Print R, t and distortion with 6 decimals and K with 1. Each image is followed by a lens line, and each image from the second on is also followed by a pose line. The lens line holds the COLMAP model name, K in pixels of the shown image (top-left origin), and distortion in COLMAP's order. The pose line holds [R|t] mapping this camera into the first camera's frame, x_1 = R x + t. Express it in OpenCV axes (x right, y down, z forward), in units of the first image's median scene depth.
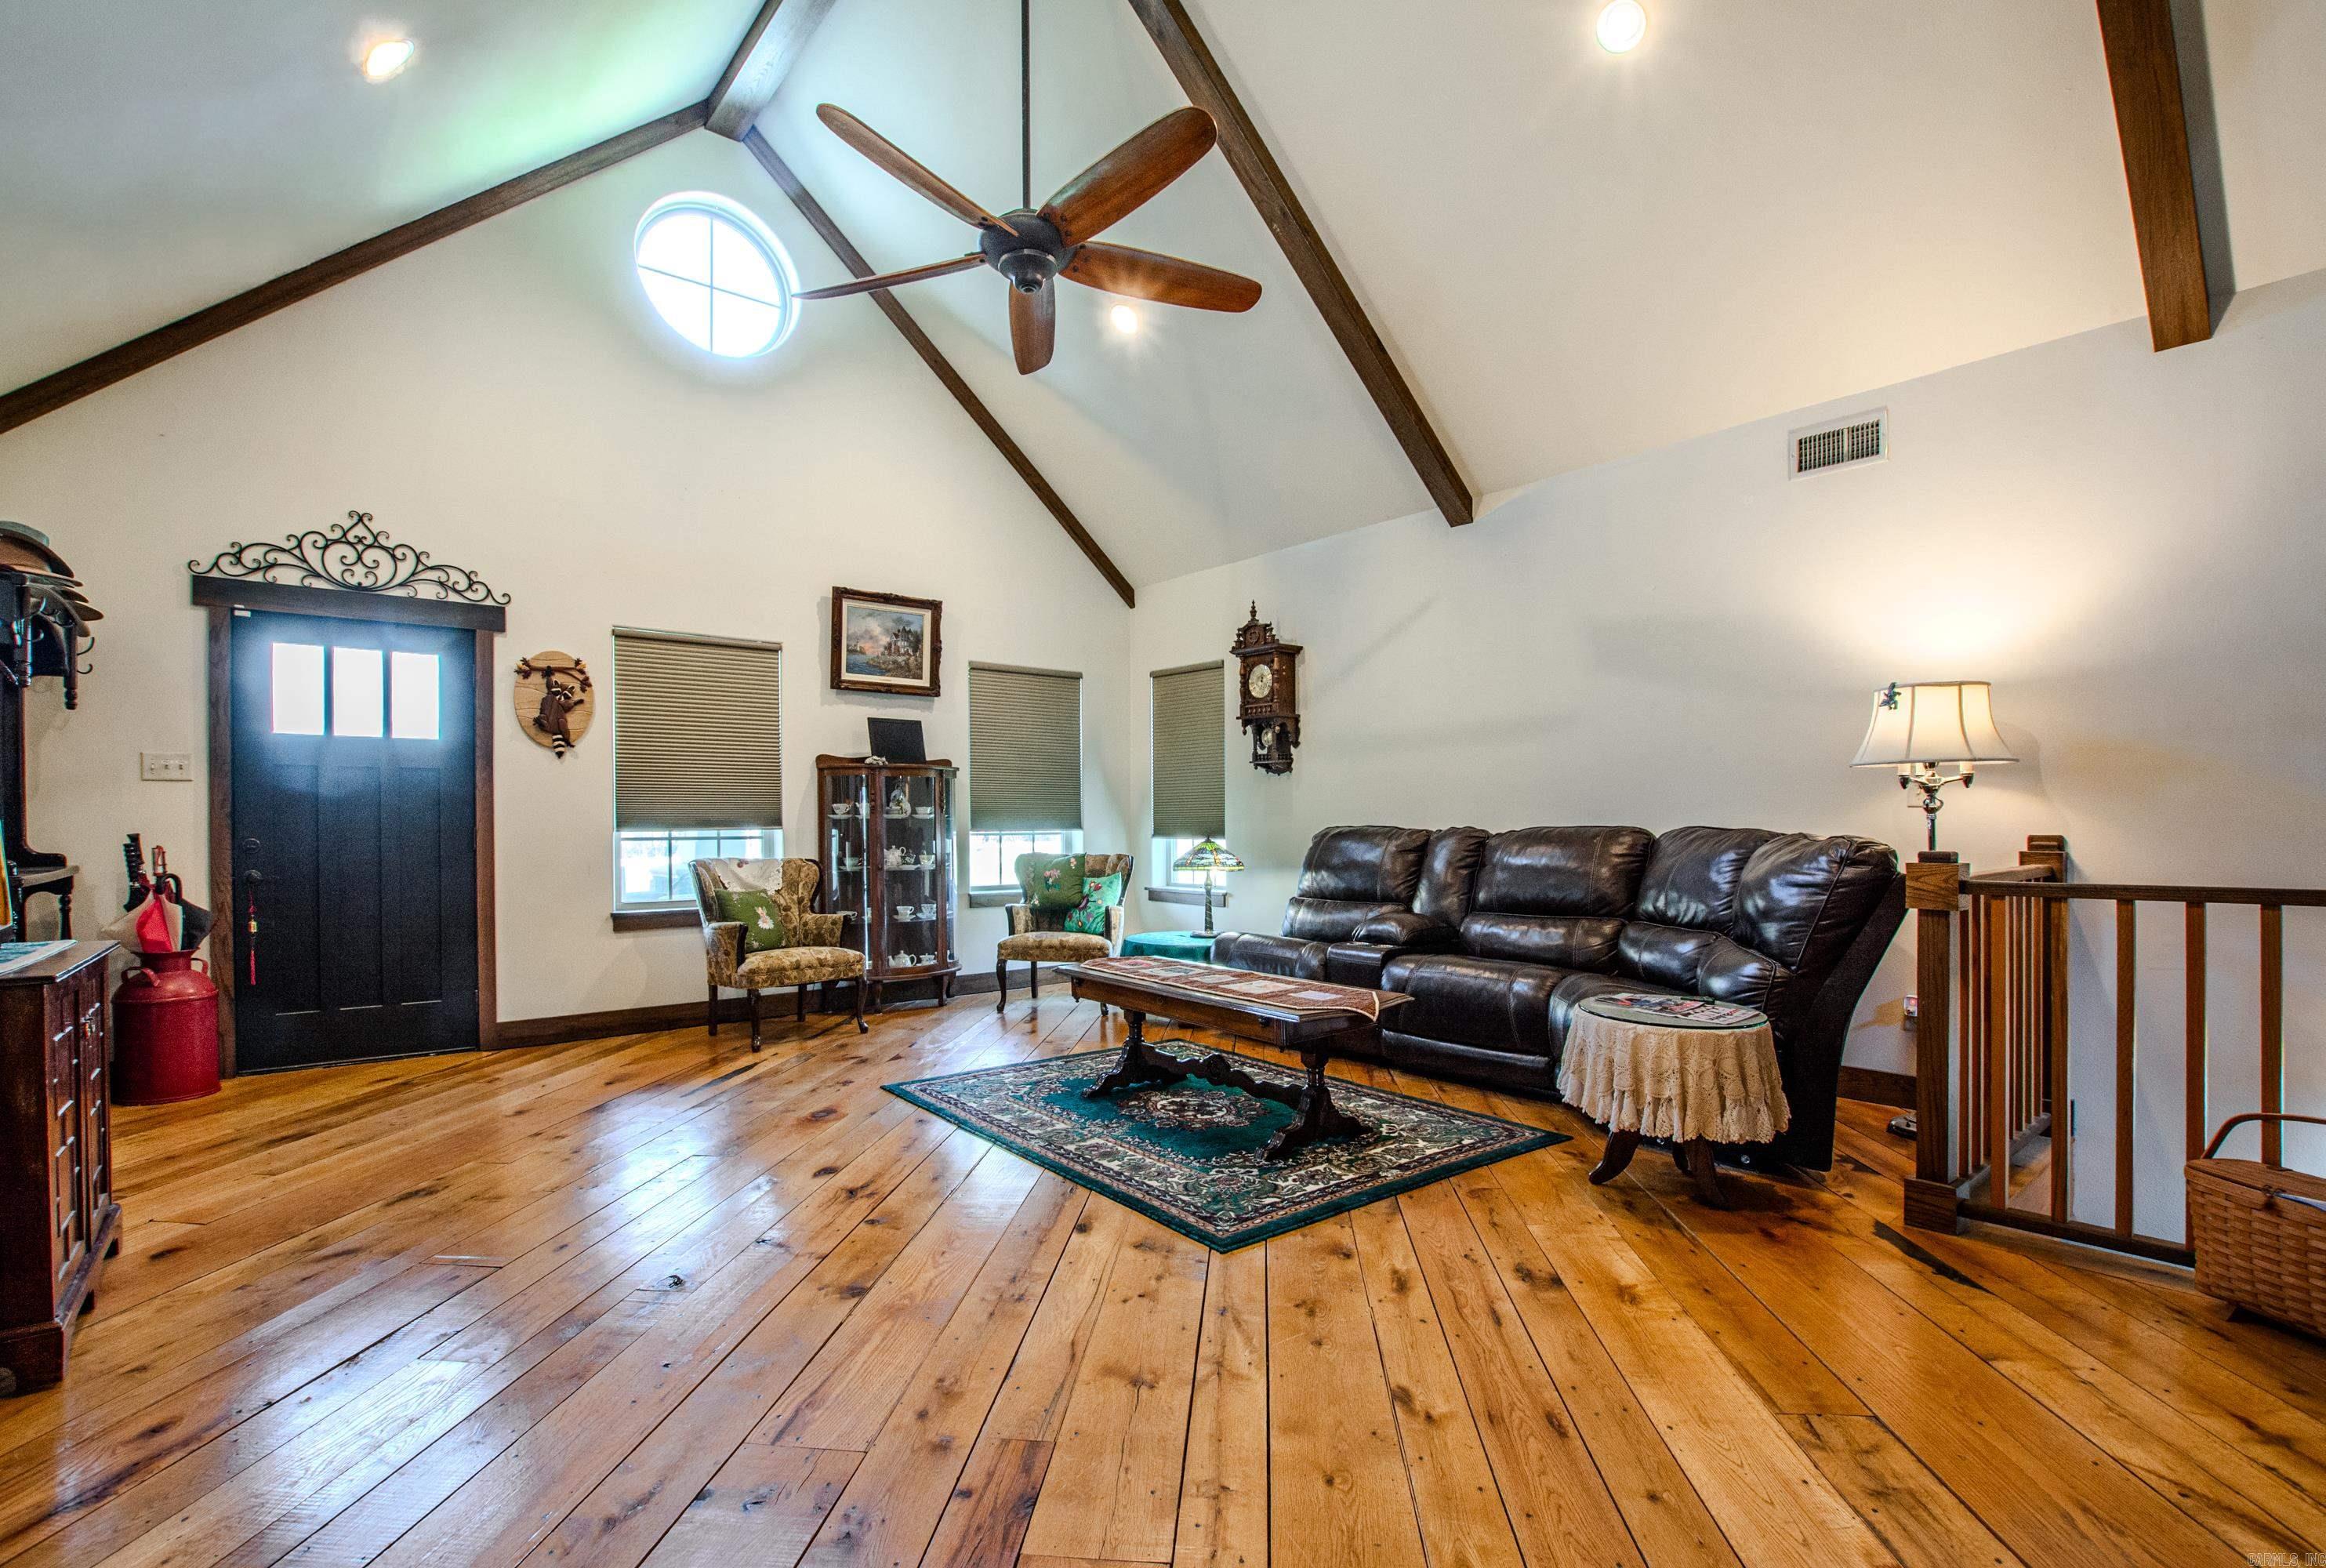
lens RADIAL K [[1061.6, 0, 1149.7], [0, 1061.6, 840.2], [0, 0, 1]] dist [-0.033382, -0.000041]
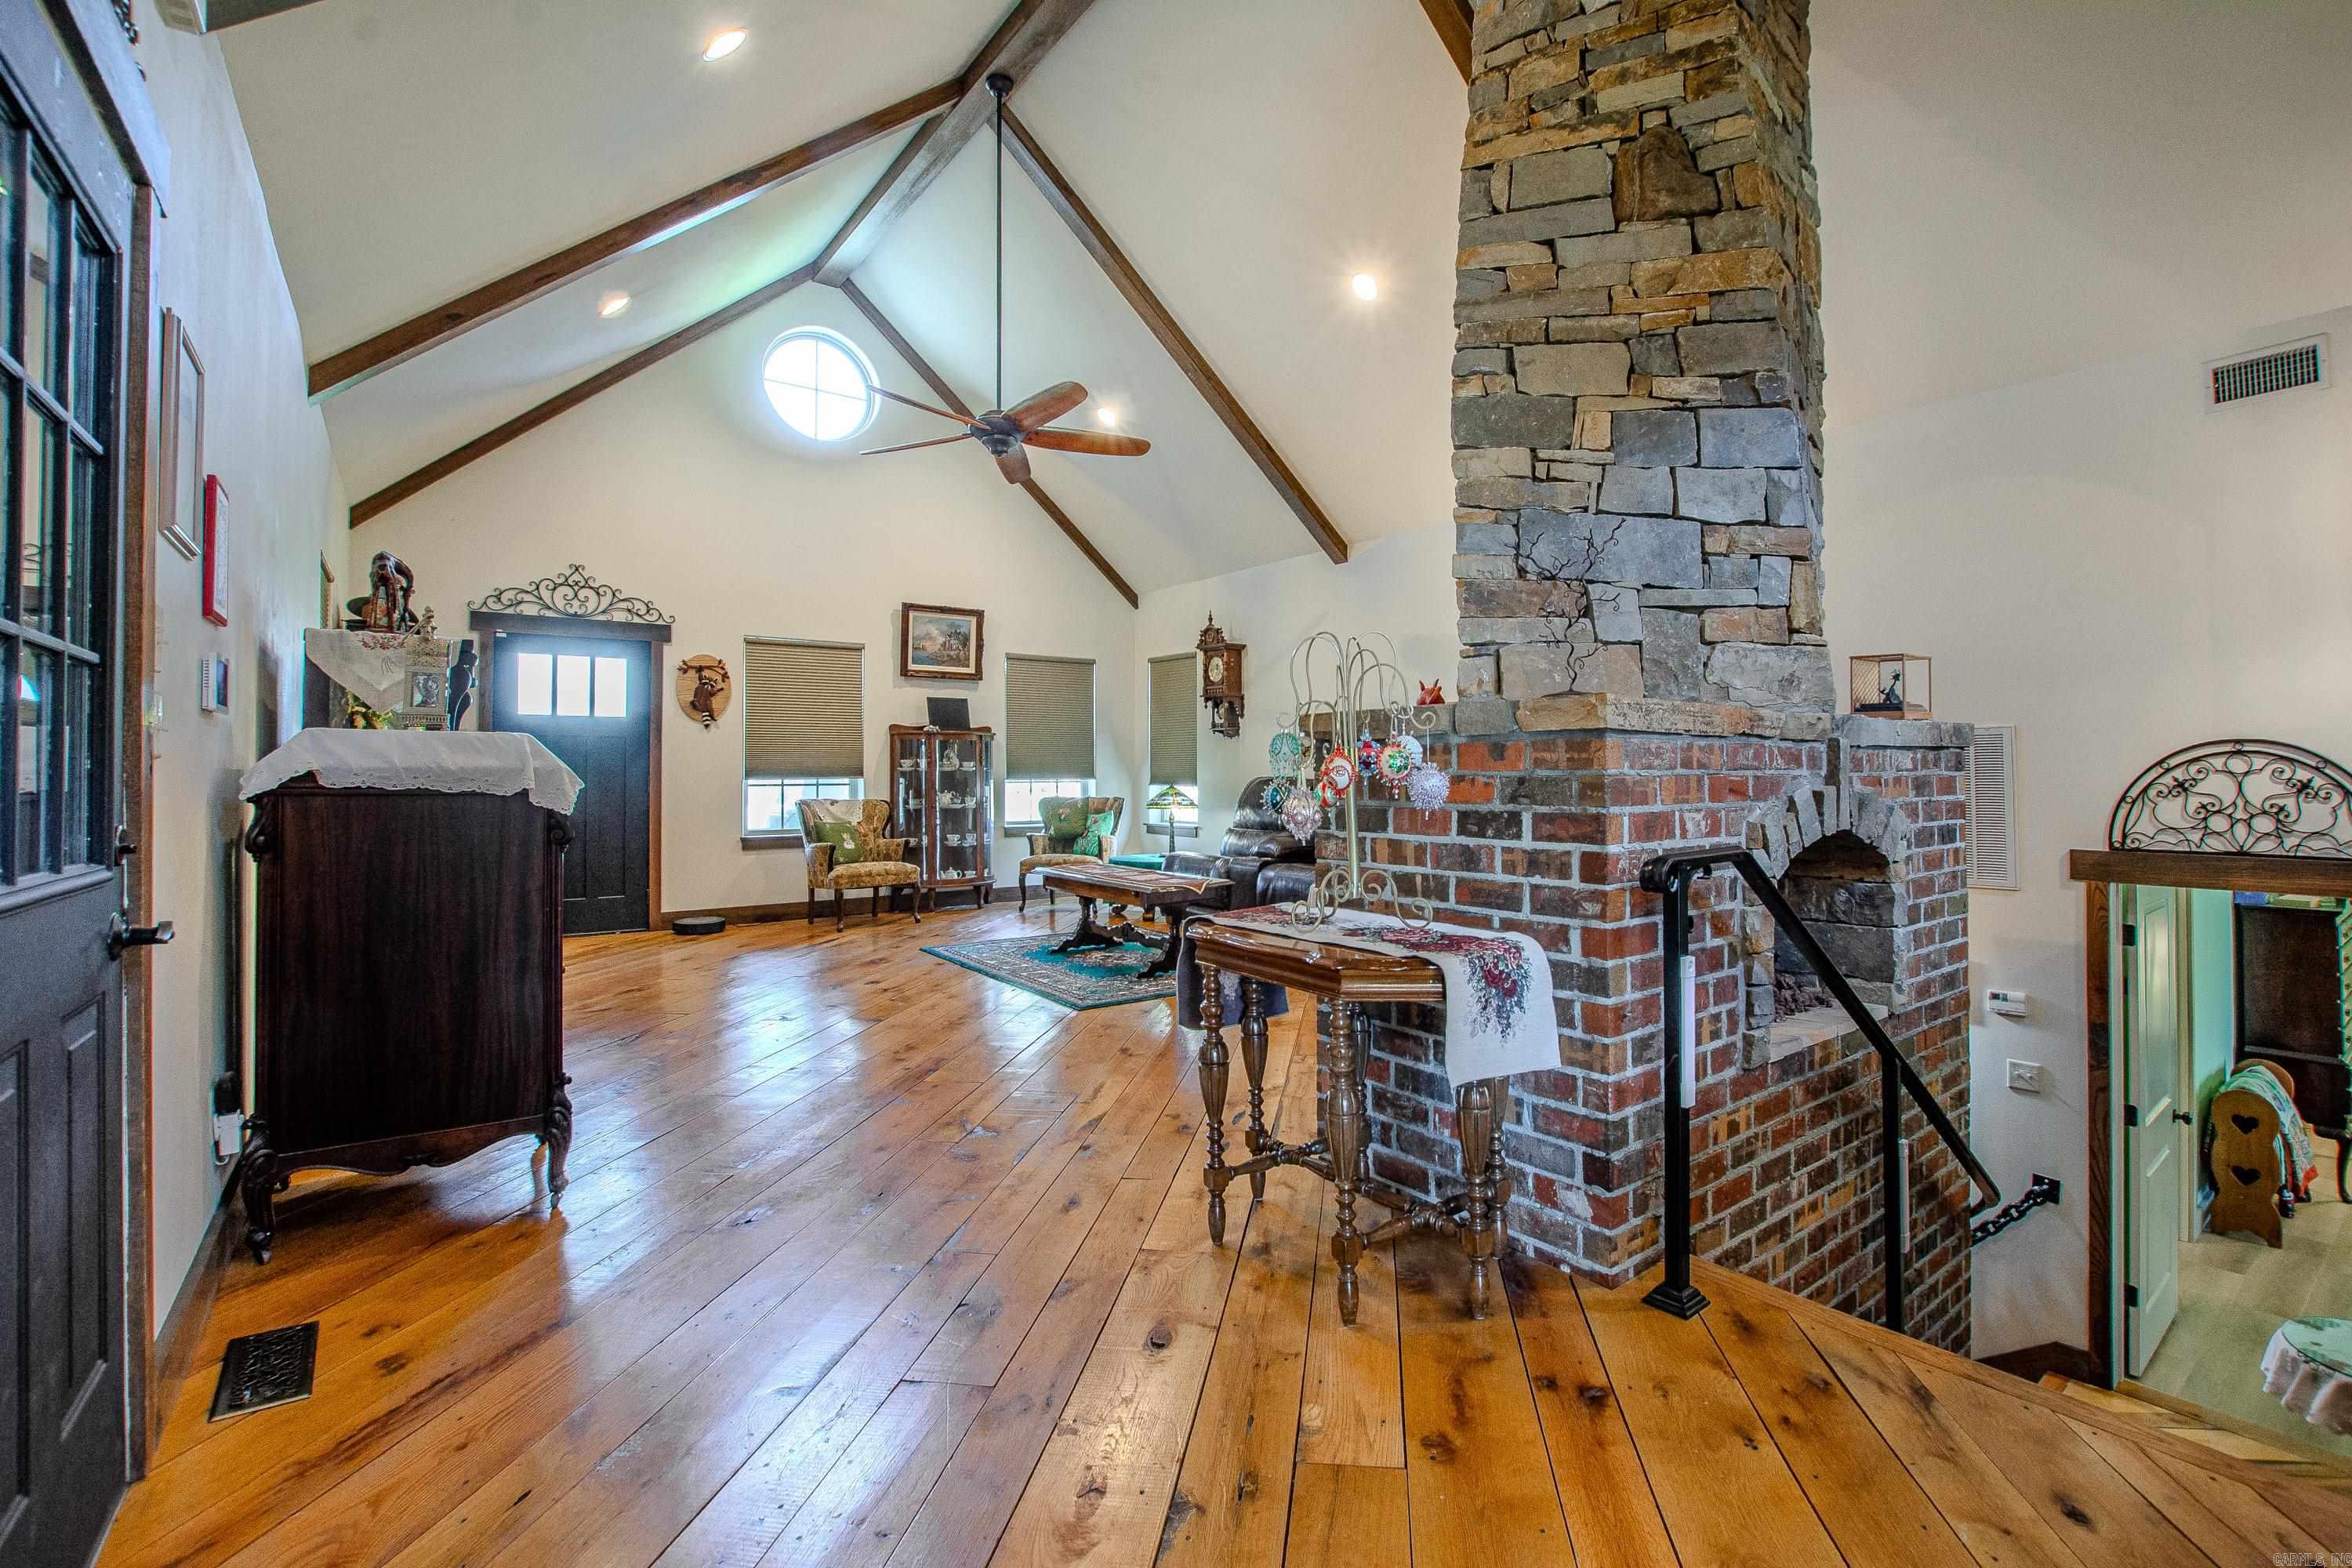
lens RADIAL K [[1048.7, 0, 1244.3], [0, 1048.7, 755.6], [0, 0, 1]] dist [-0.031527, 0.000162]
pose [[0.999958, 0.000416, -0.009185, 0.167631], [-0.000696, 0.999535, -0.030479, 0.001385], [0.009168, 0.030484, 0.999493, -0.371973]]
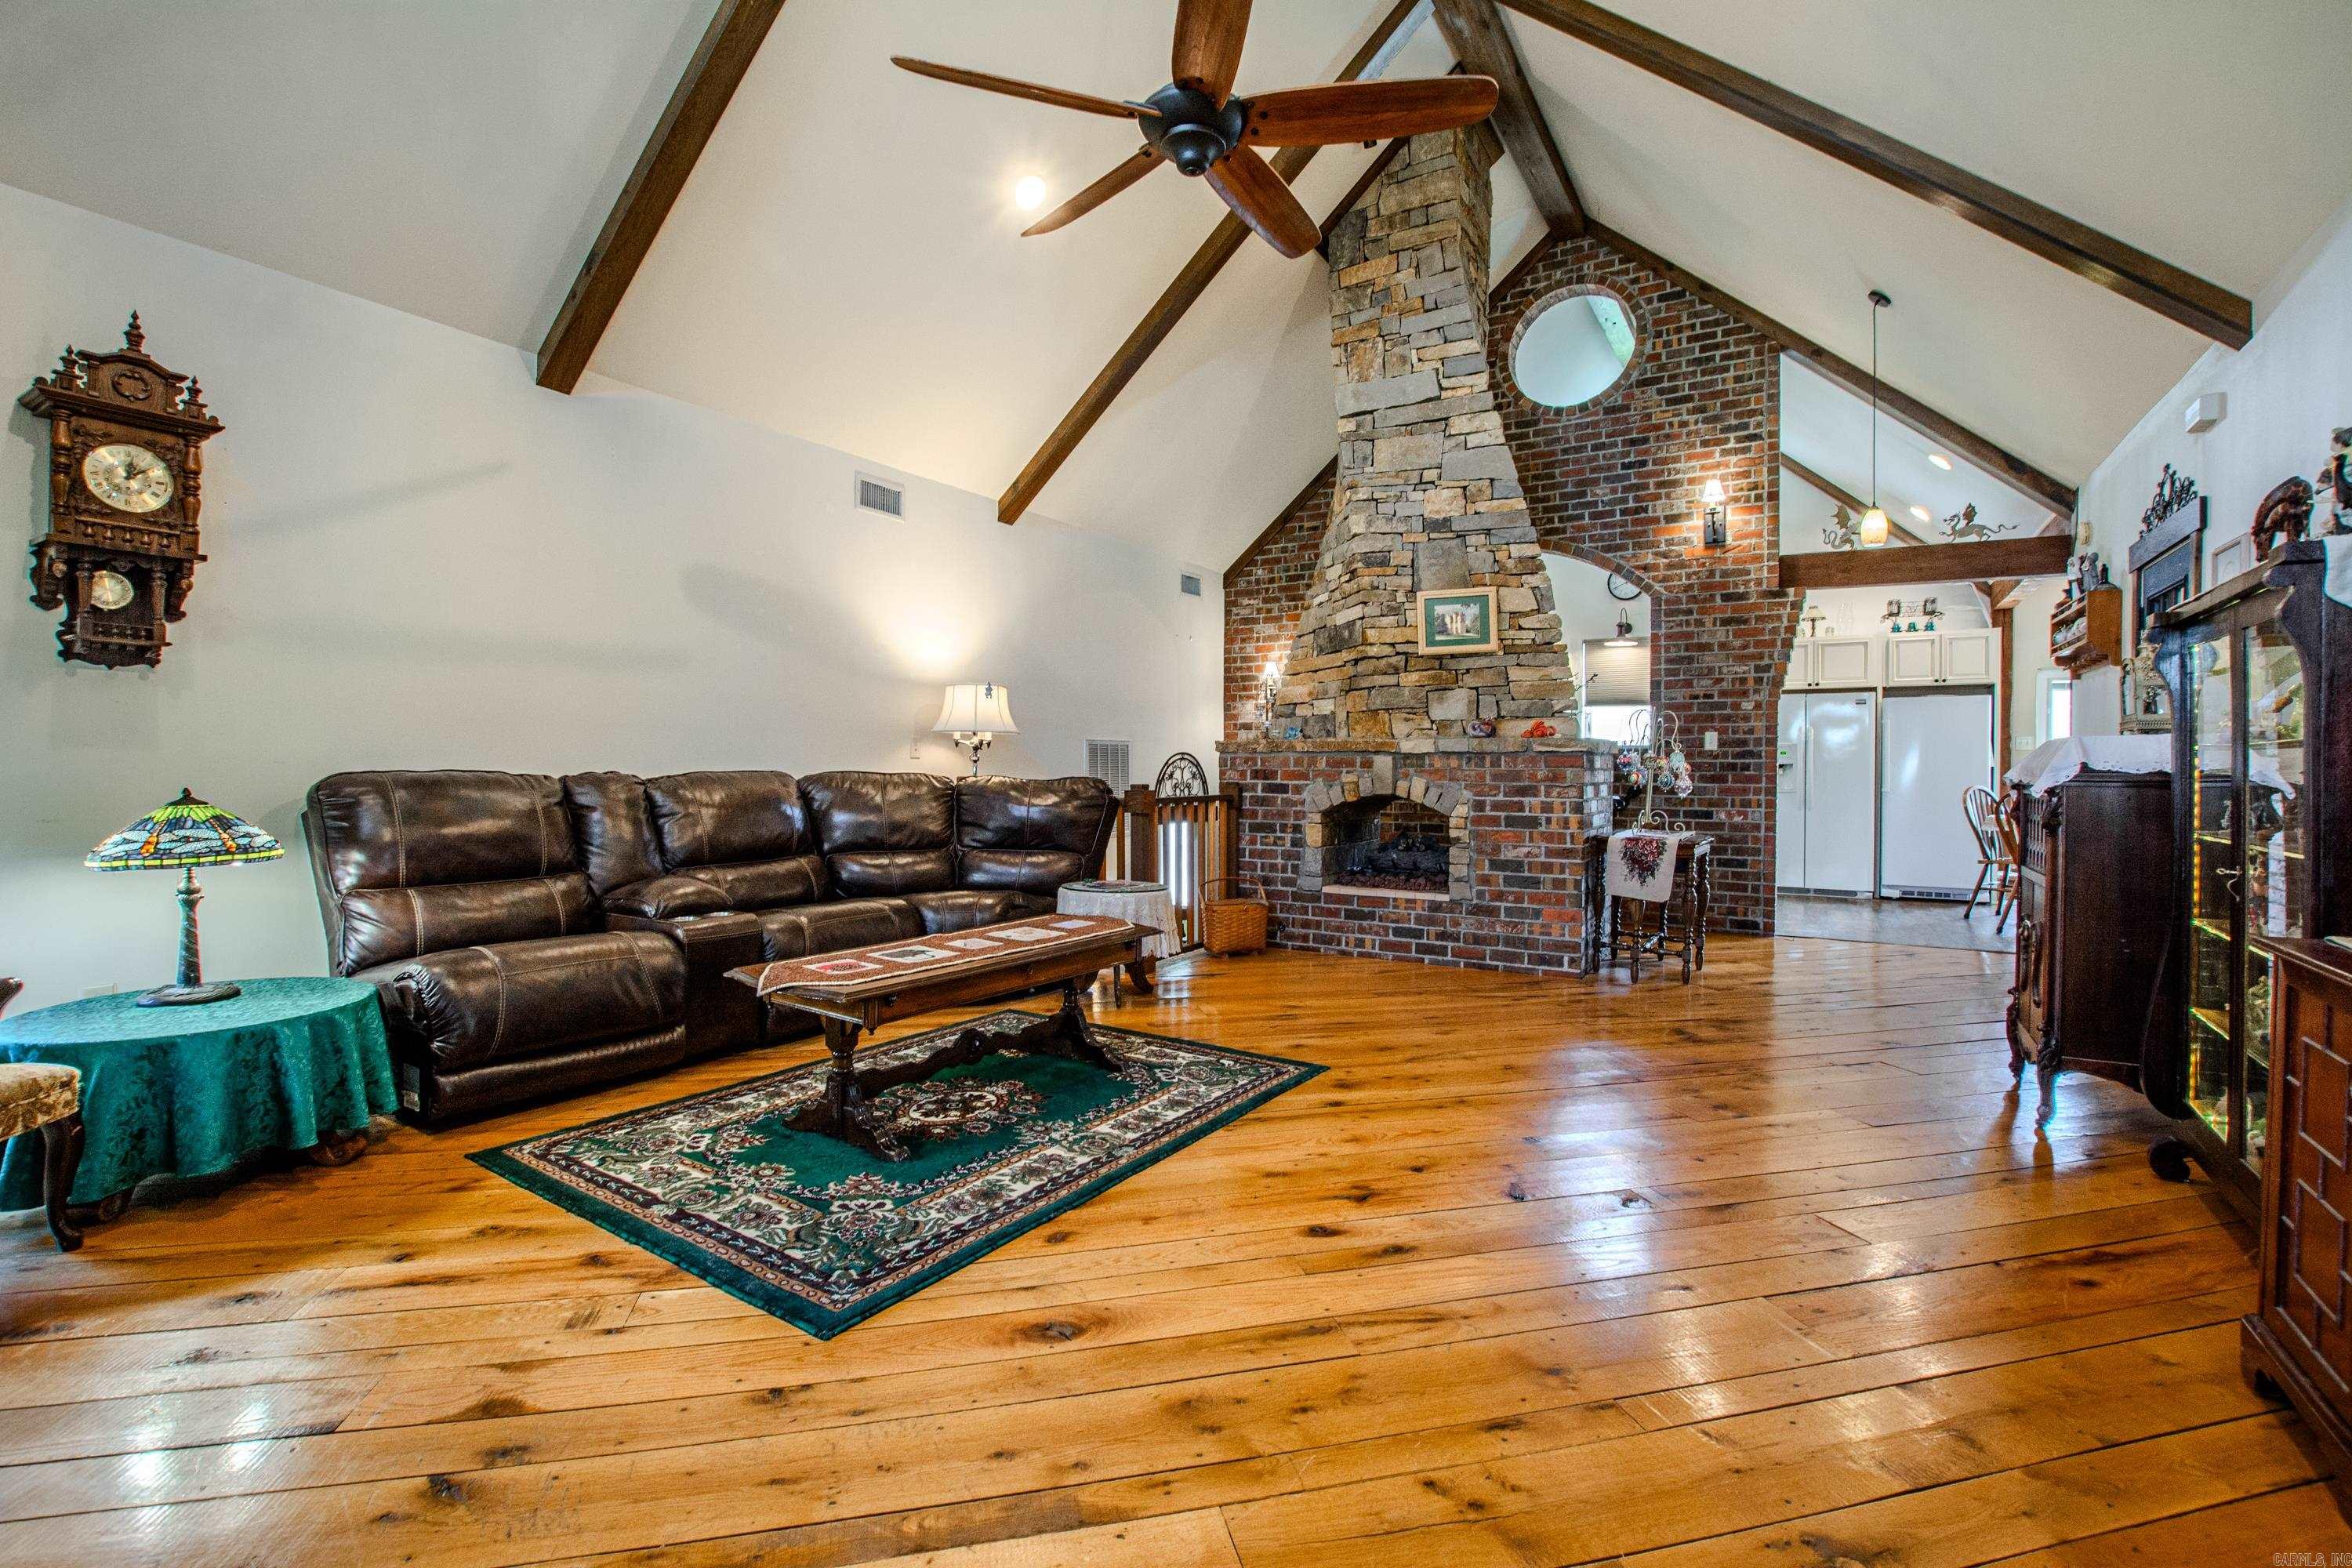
lens RADIAL K [[1018.4, 0, 1213.2], [0, 1018.4, 777.1], [0, 0, 1]] dist [-0.029956, 0.000239]
pose [[-0.335402, -0.005914, 0.942057, -0.539020], [0.011821, 0.999875, 0.010486, -0.009848], [-0.942001, 0.014653, -0.335290, 0.734756]]
